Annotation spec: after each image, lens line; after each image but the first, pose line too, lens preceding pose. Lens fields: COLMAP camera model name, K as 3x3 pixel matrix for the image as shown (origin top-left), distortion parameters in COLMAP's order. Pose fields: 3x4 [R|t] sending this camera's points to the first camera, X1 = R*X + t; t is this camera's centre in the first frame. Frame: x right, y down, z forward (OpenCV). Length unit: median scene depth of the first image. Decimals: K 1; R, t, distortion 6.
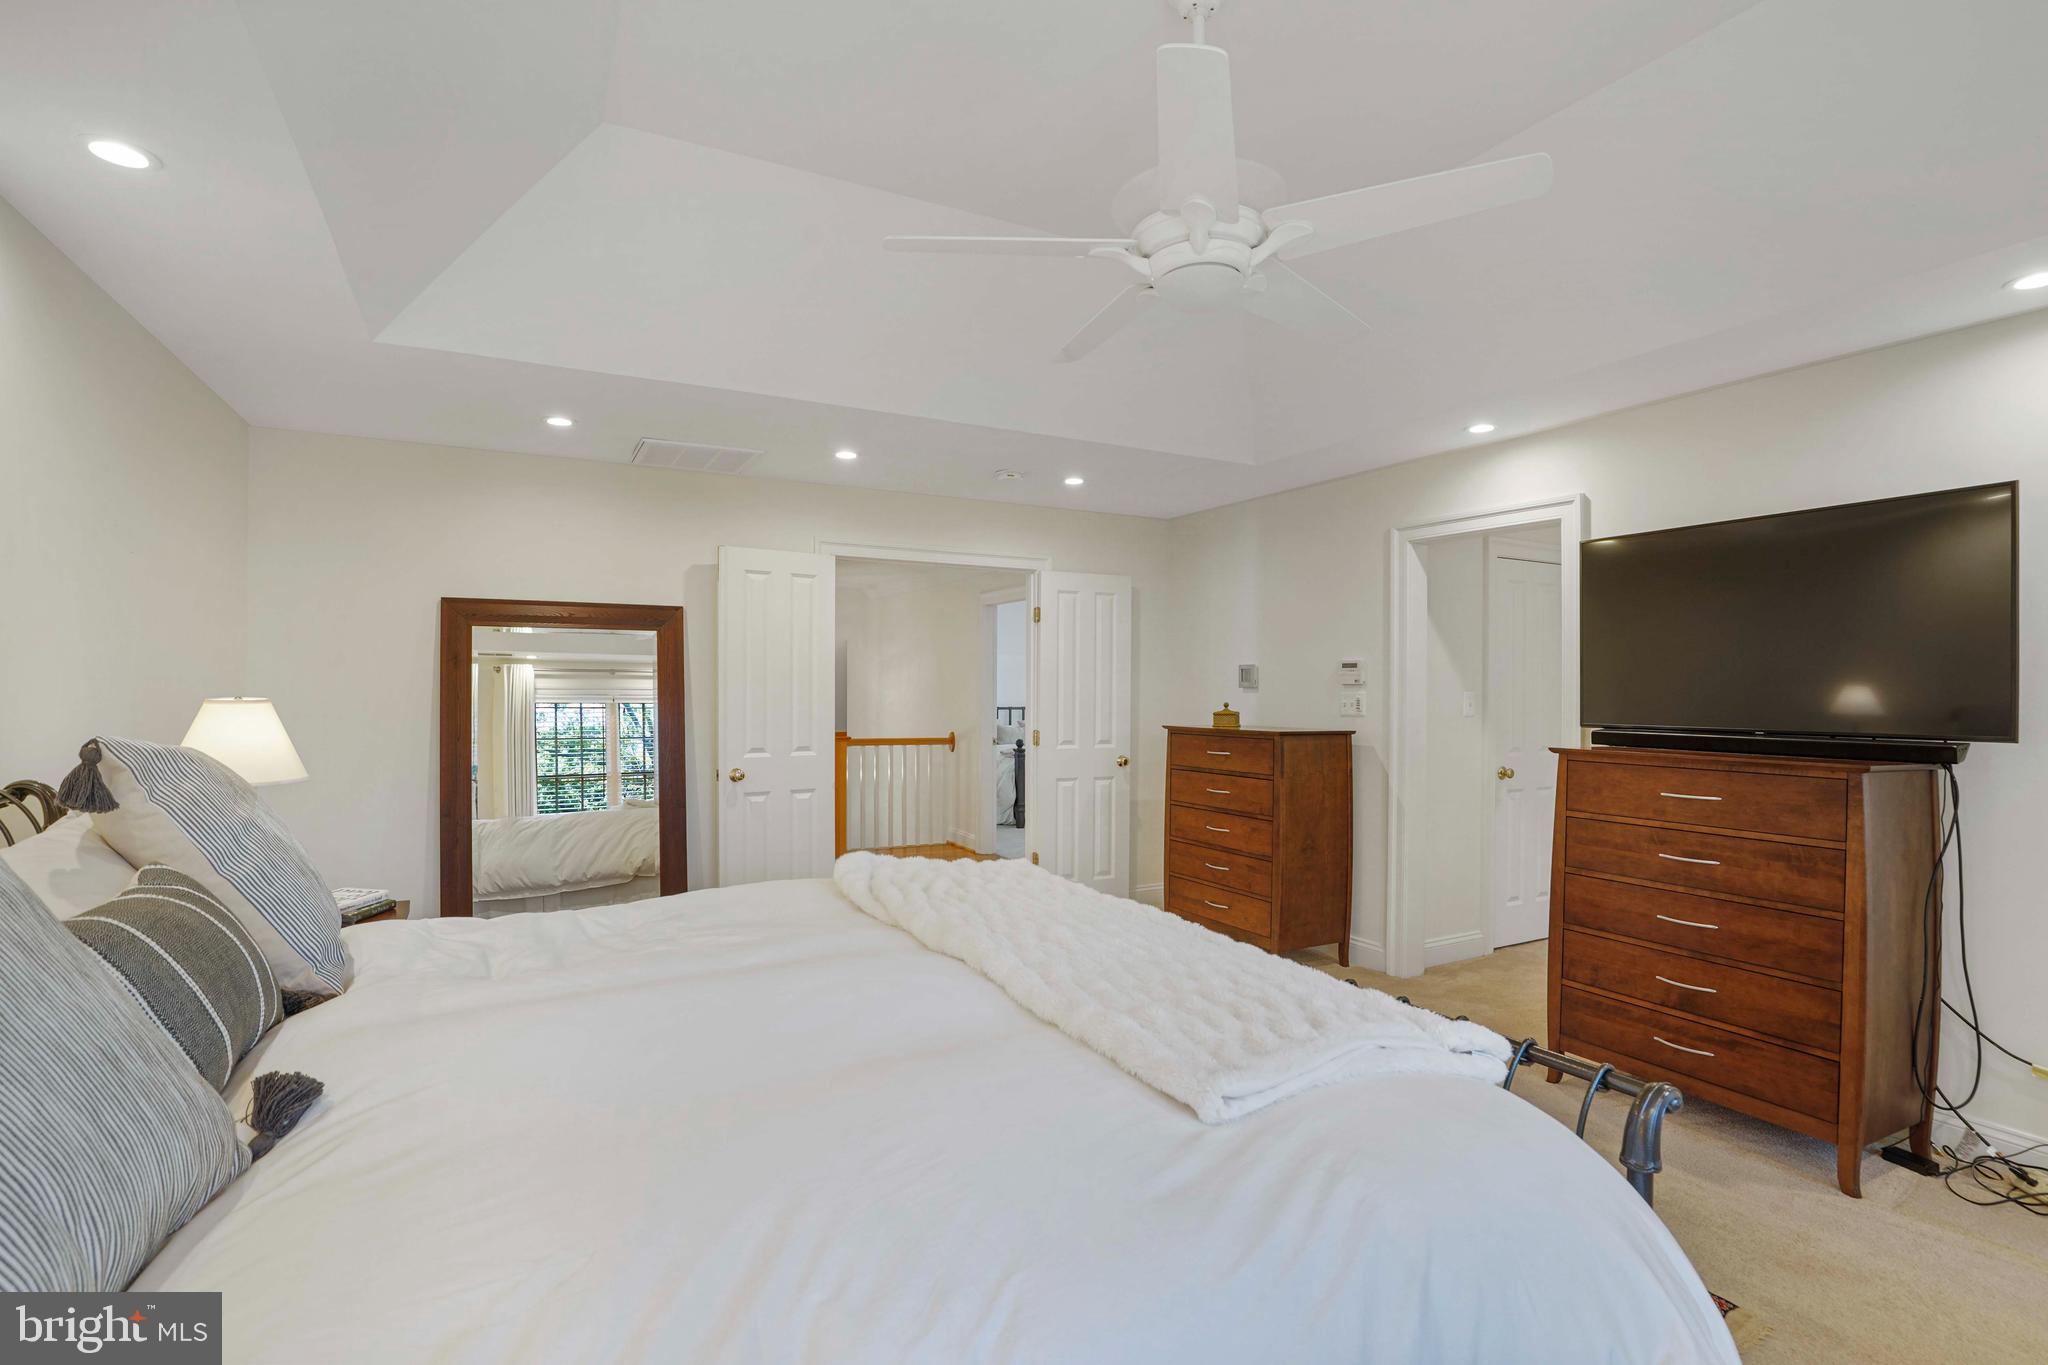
lens RADIAL K [[991.5, 0, 1011.0], [0, 991.5, 703.9], [0, 0, 1]] dist [-0.062683, 0.030271]
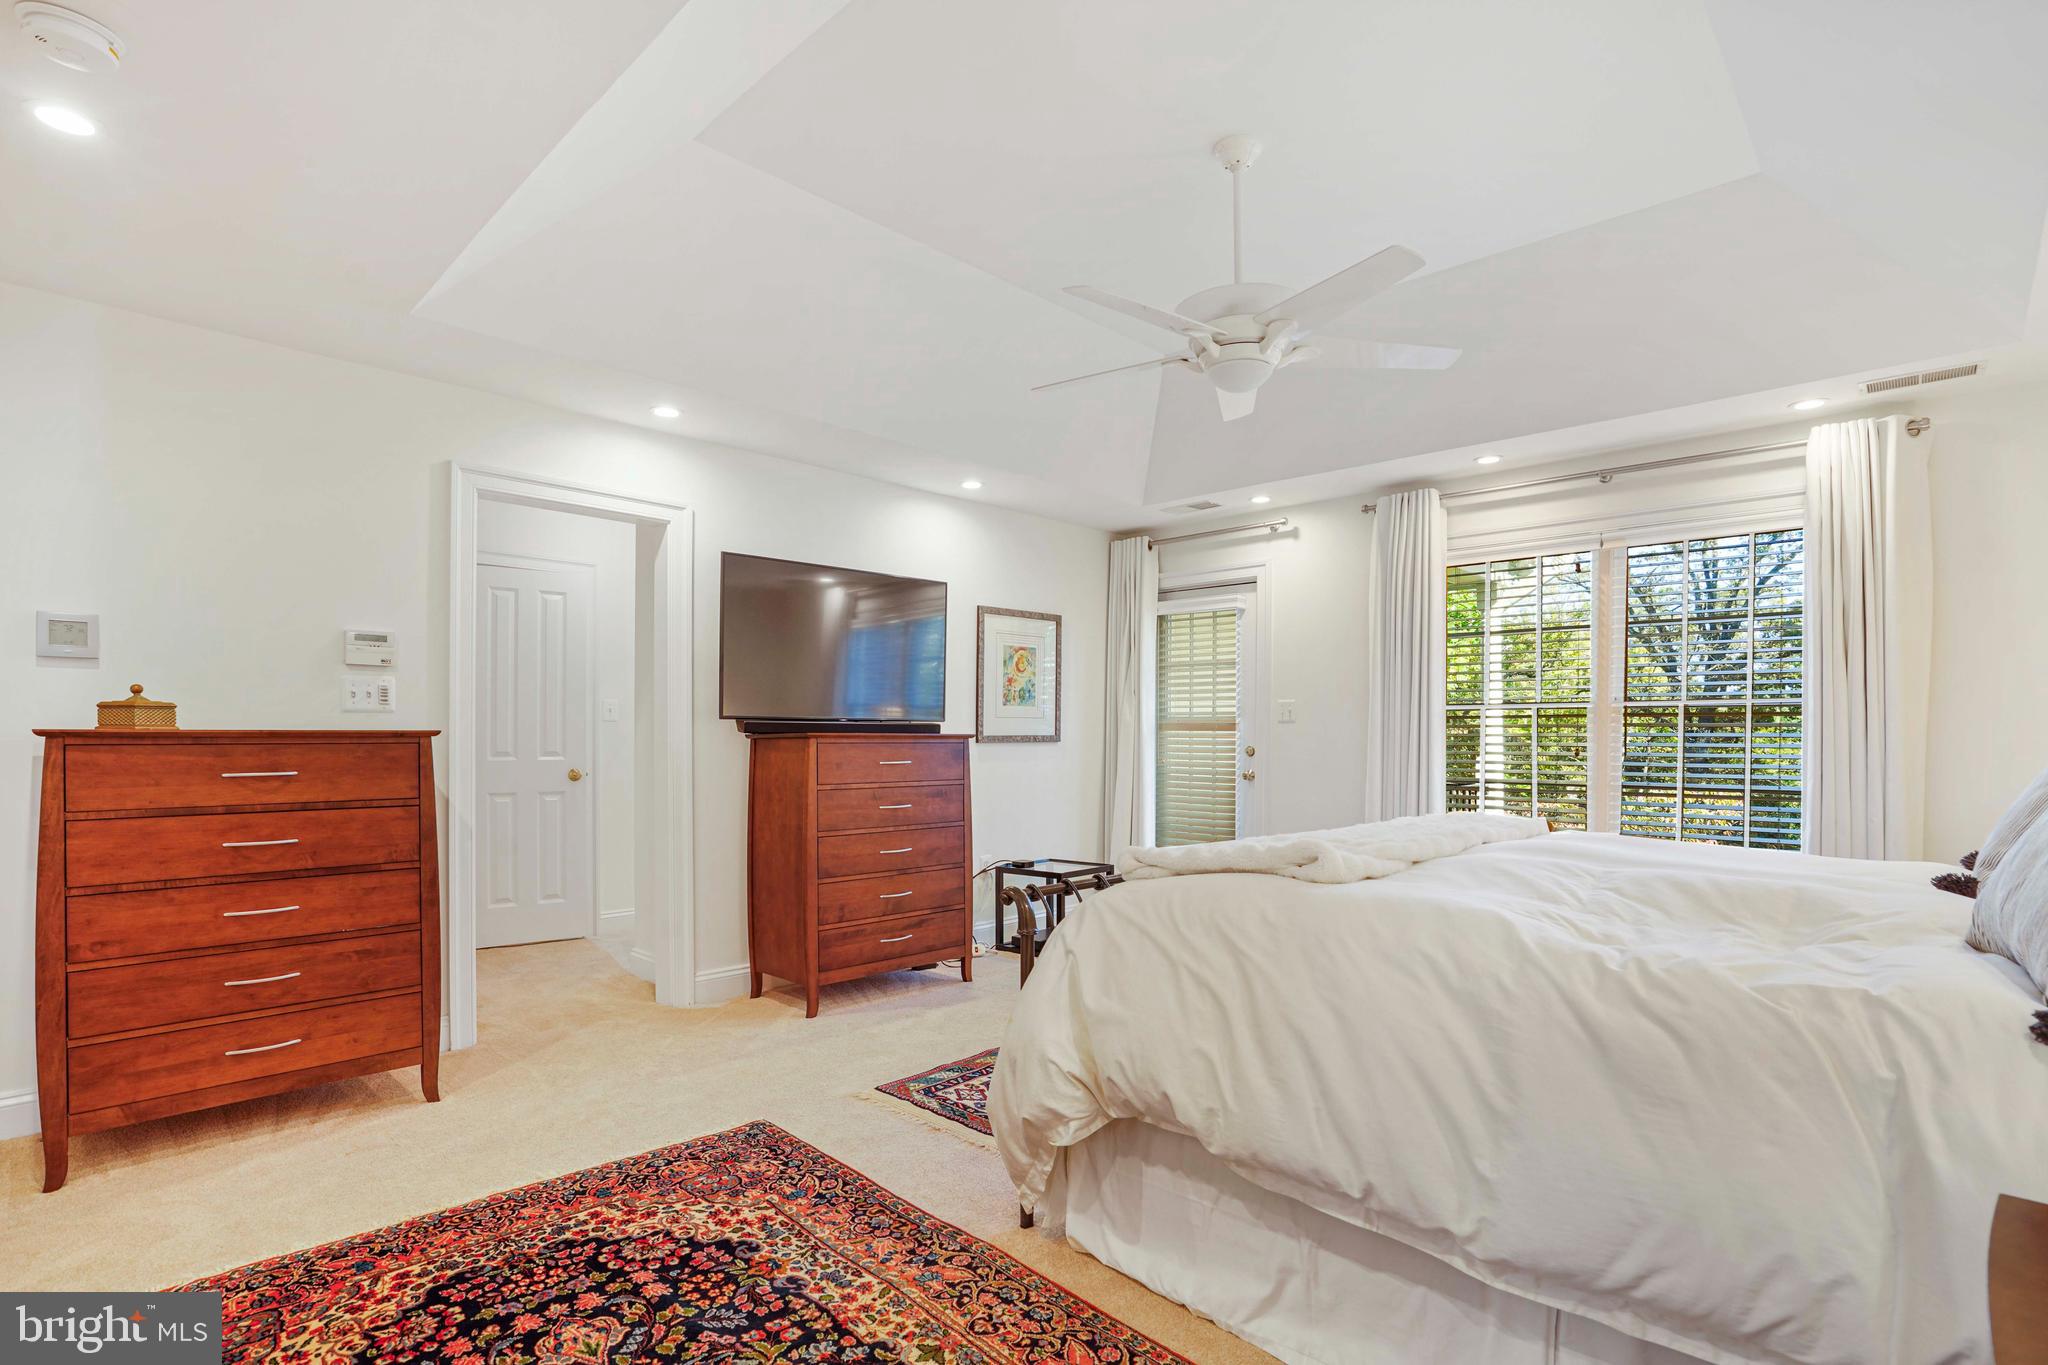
lens RADIAL K [[991.5, 0, 1011.0], [0, 991.5, 703.9], [0, 0, 1]] dist [-0.062683, 0.030271]
pose [[-0.313806, 0.018453, 0.949308, -0.456687], [0.003728, 0.999827, -0.018203, 0.022216], [-0.949480, -0.002173, -0.313820, 0.796546]]
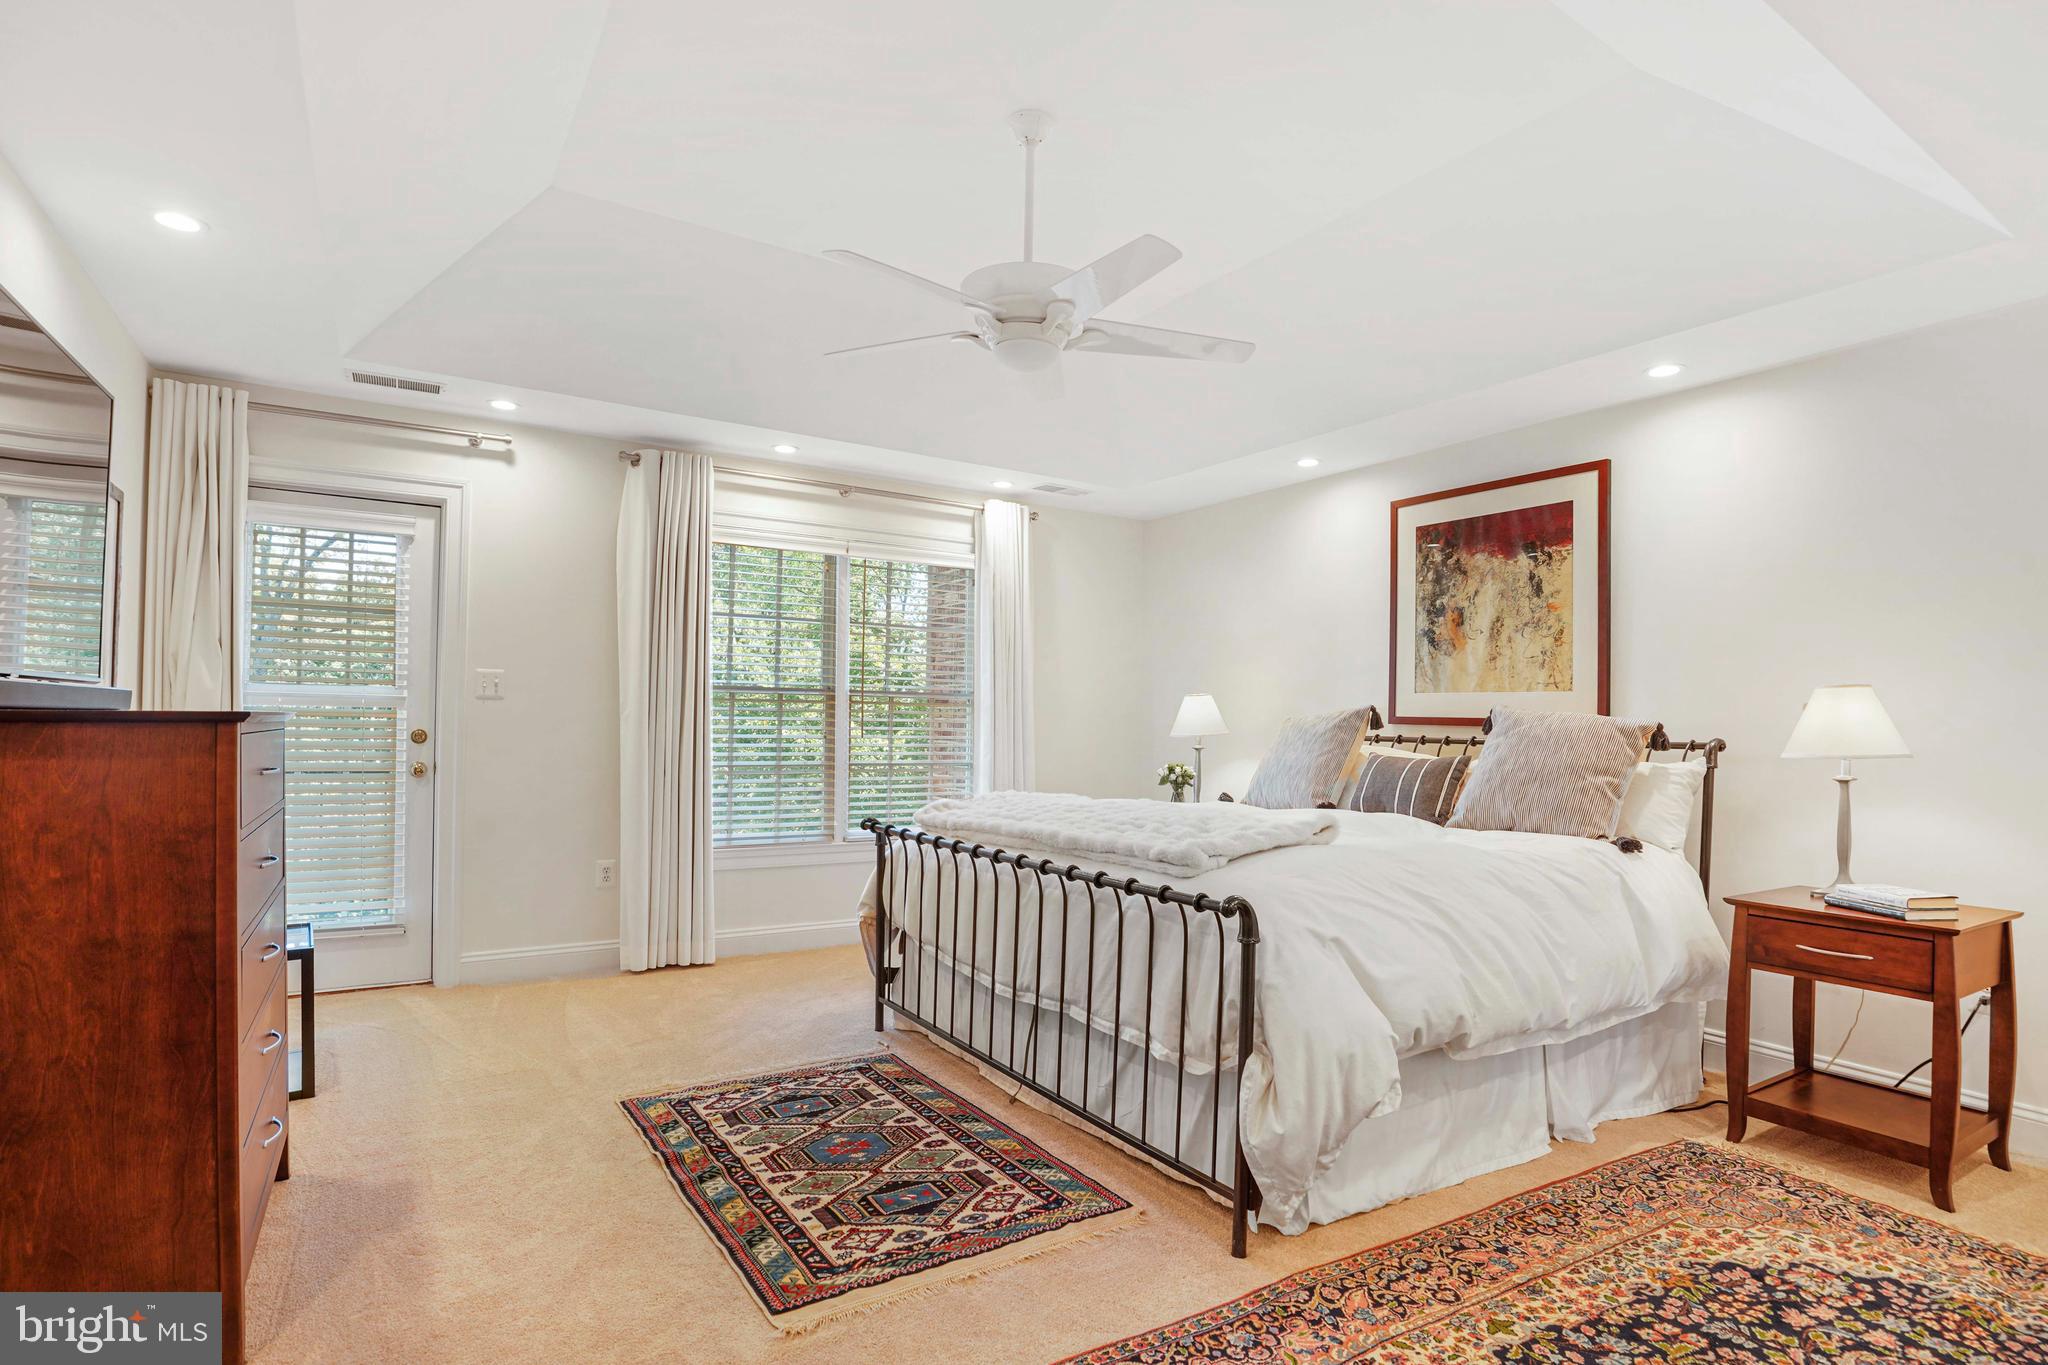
lens RADIAL K [[991.5, 0, 1011.0], [0, 991.5, 703.9], [0, 0, 1]] dist [-0.062683, 0.030271]
pose [[-0.994671, -0.022301, -0.100660, 0.163112], [-0.022236, 0.999751, -0.001761, 0.023150], [0.100674, 0.000486, -0.994919, 1.070330]]
